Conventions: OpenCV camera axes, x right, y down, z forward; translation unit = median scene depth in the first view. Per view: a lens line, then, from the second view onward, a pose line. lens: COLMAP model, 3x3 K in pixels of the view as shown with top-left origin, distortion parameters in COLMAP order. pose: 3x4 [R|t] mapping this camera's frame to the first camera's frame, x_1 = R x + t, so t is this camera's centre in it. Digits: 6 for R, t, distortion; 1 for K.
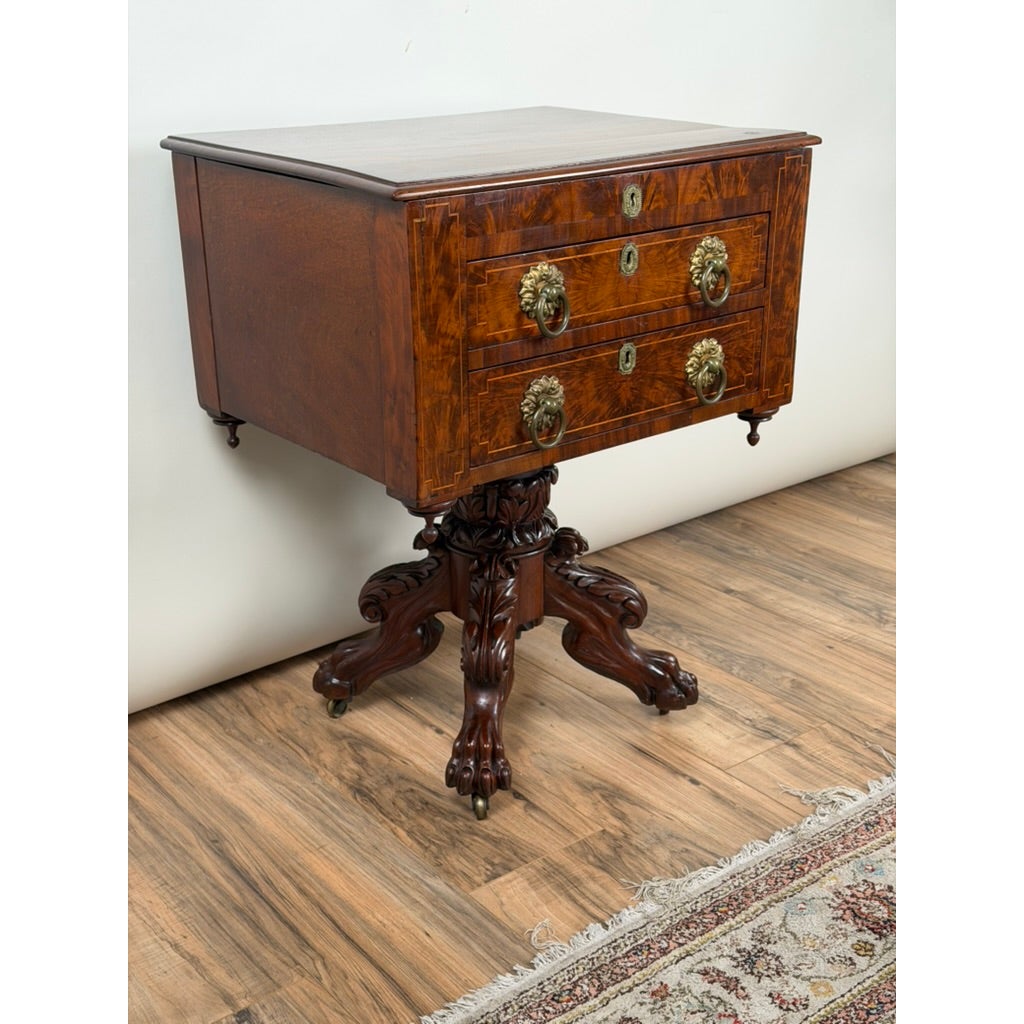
lens RADIAL K [[1426.7, 0, 512.0], [0, 1426.7, 512.0], [0, 0, 1]] dist [0.150163, -0.082420]
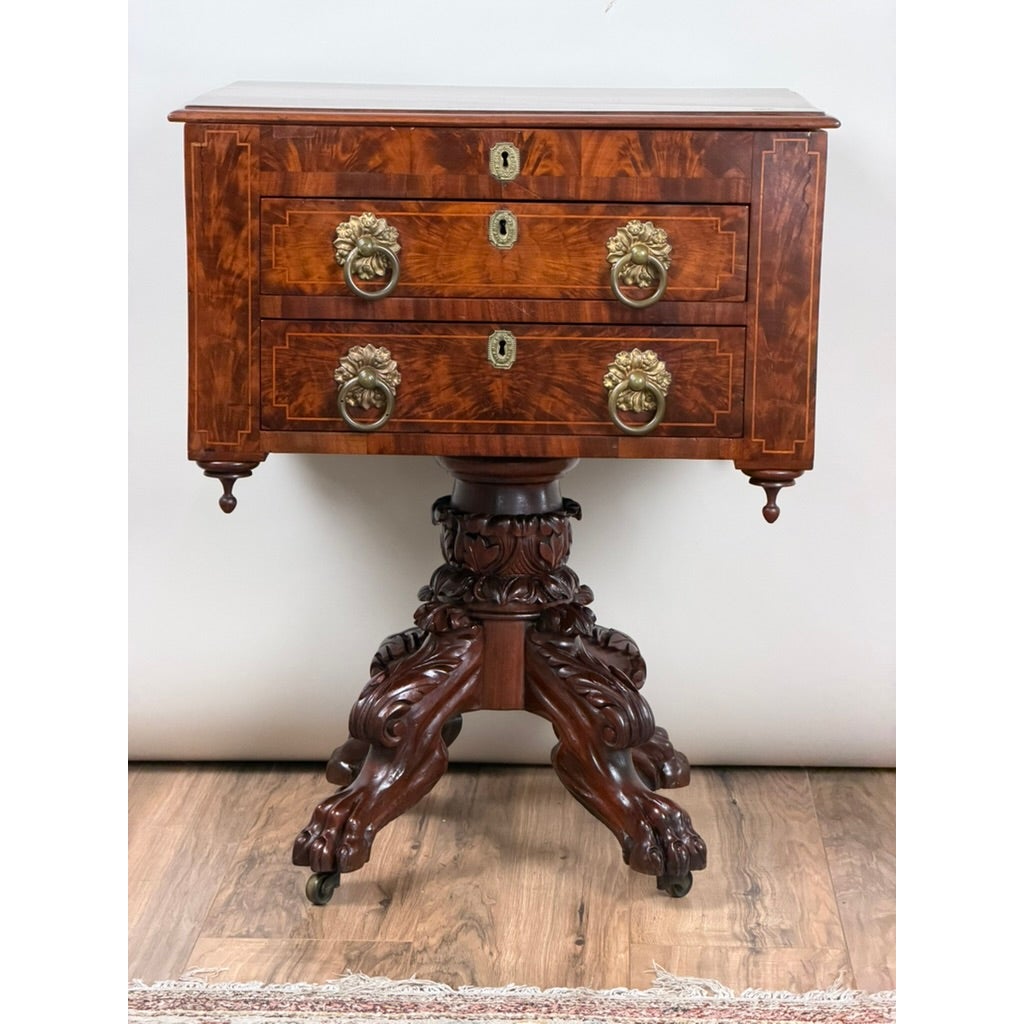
lens RADIAL K [[3124.1, 0, 512.0], [0, 3124.1, 512.0], [0, 0, 1]] dist [0.122631, 2.789623]
pose [[0.765102, 0.133798, -0.629855, 1.262327], [-0.246652, 0.964462, -0.094737, 0.156340], [0.594796, 0.227838, 0.770913, -0.374179]]
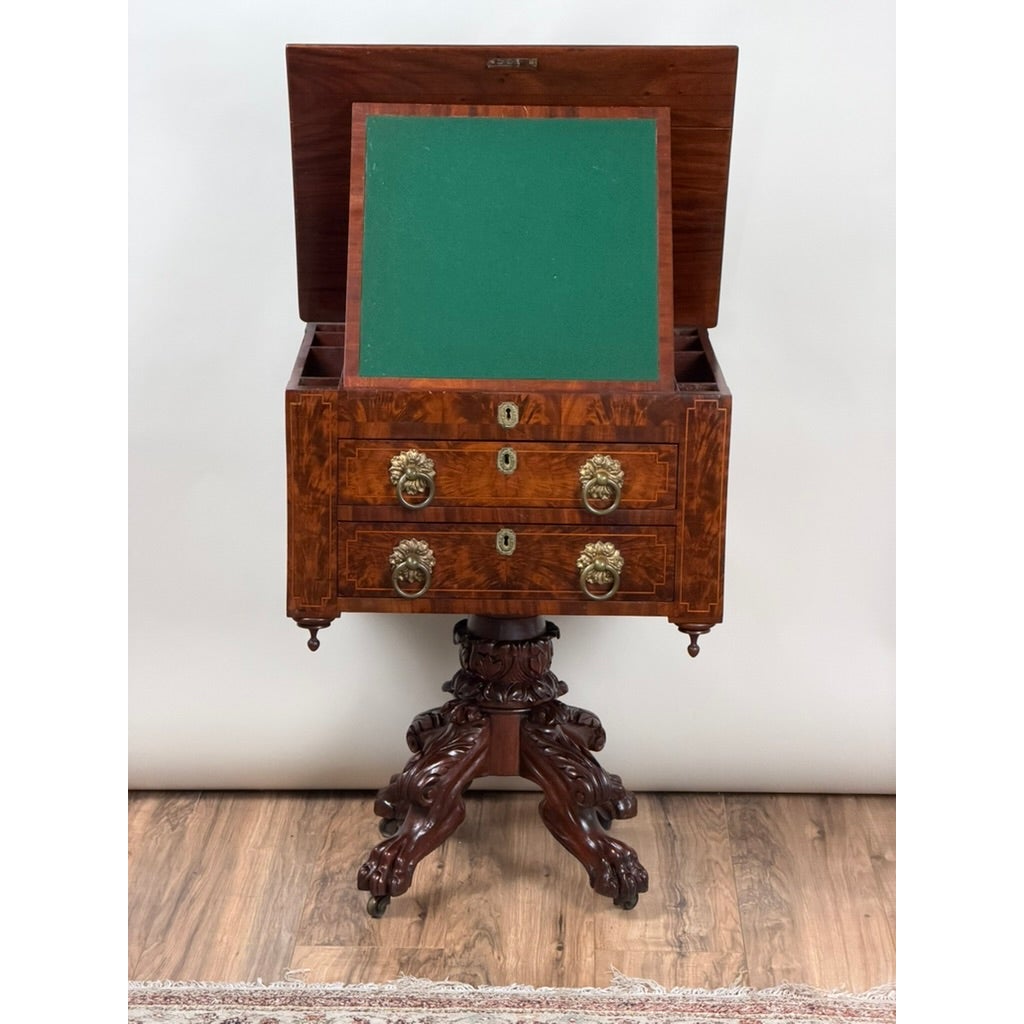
lens RADIAL K [[3124.1, 0, 512.0], [0, 3124.1, 512.0], [0, 0, 1]] dist [0.122631, 2.789623]
pose [[0.774570, 0.172789, -0.608428, 1.692983], [-0.243900, 0.969159, -0.035268, -0.042047], [0.583570, 0.175713, 0.792825, -1.077467]]
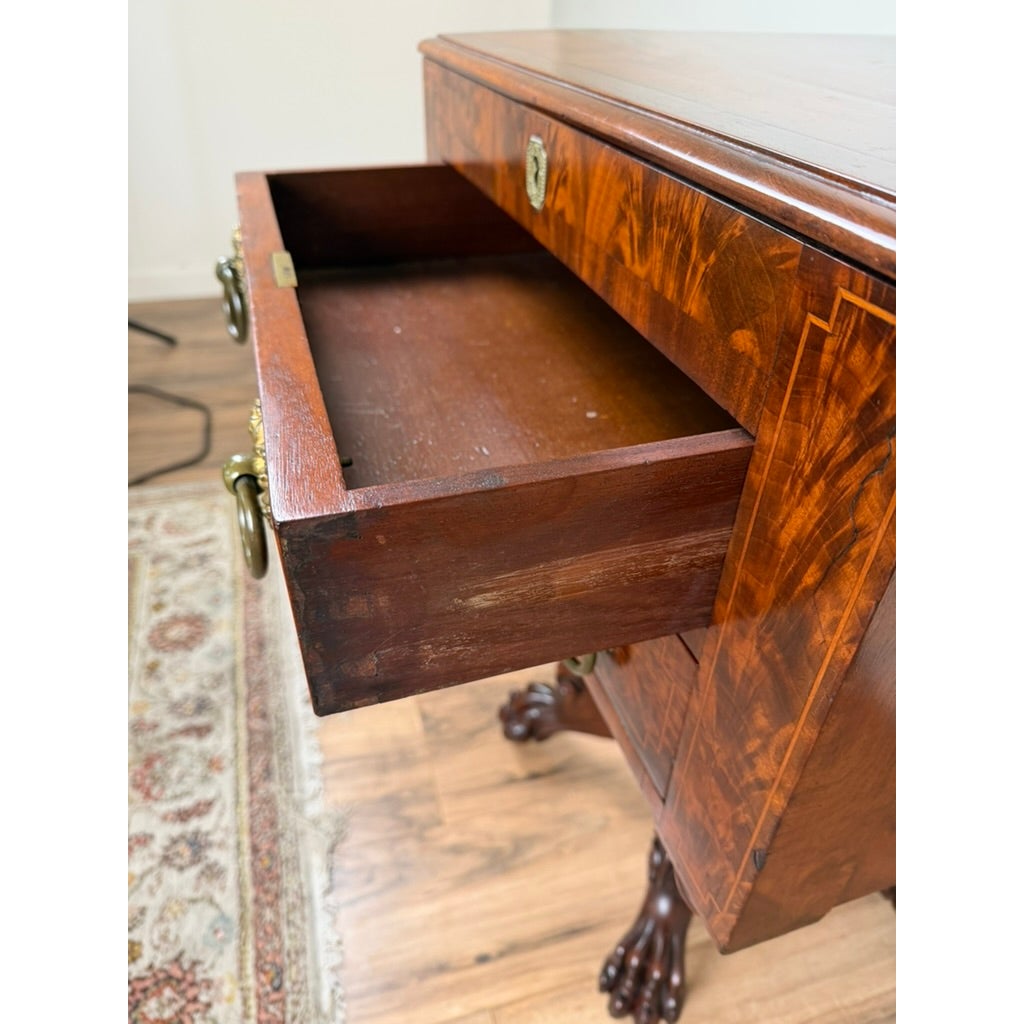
lens RADIAL K [[751.9, 0, 513.4], [0, 751.9, 527.0], [0, 0, 1]] dist [-0.009629, -0.000407]
pose [[-0.362729, 0.564562, -0.741416, 0.343175], [-0.352929, 0.653113, 0.669989, -0.302437], [0.862478, 0.504692, -0.037652, 1.047443]]
